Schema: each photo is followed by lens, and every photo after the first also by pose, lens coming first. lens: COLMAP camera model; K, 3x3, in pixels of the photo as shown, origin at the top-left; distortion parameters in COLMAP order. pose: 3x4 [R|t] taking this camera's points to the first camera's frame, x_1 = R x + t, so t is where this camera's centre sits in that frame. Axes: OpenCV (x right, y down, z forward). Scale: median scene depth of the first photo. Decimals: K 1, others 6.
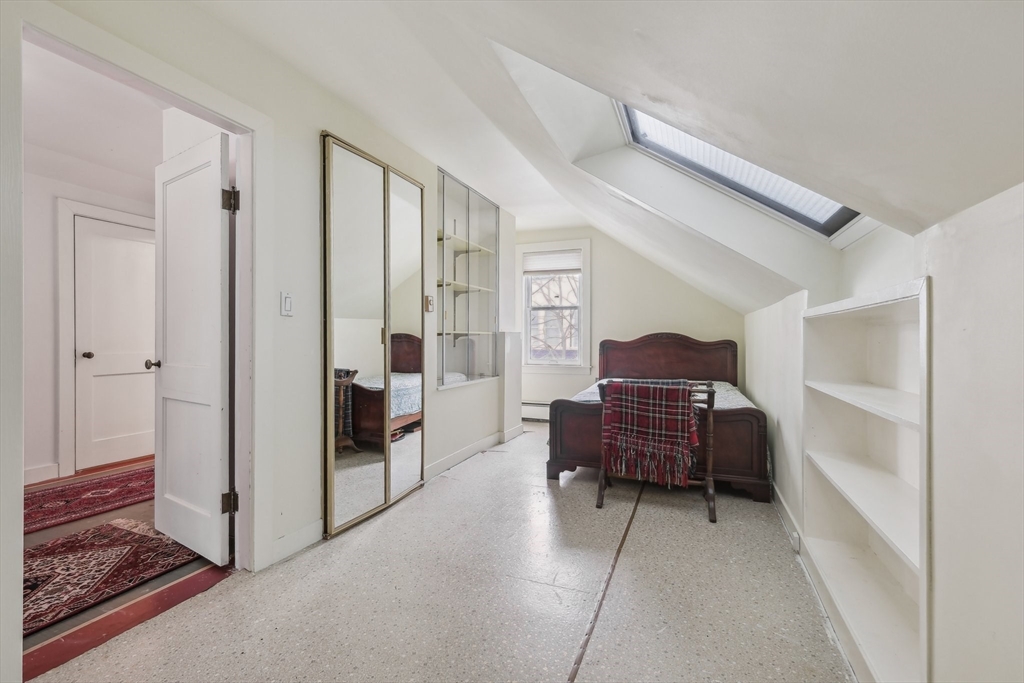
lens RADIAL K [[455.6, 0, 514.5], [0, 455.6, 341.5], [0, 0, 1]] dist [-0.002306, -0.000120]
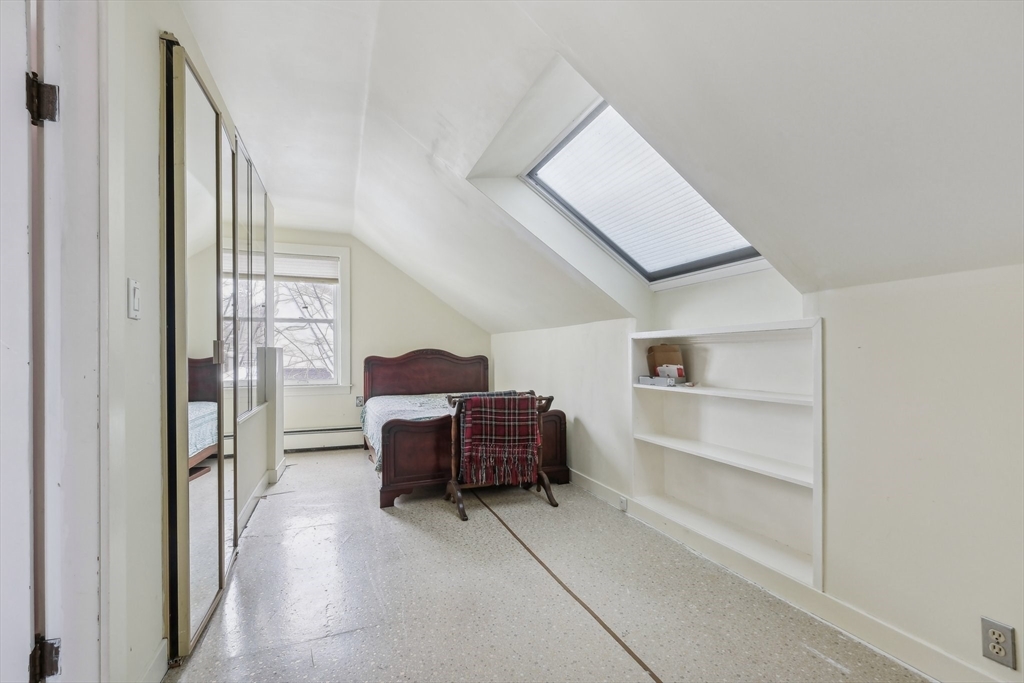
lens RADIAL K [[457.8, 0, 513.2], [0, 457.8, 356.7], [0, 0, 1]] dist [-0.001671, -0.000014]
pose [[0.736357, -0.006948, 0.676557, -0.431060], [0.009086, 0.999959, 0.000380, -0.001311], [-0.676532, 0.005867, 0.736390, 0.169639]]
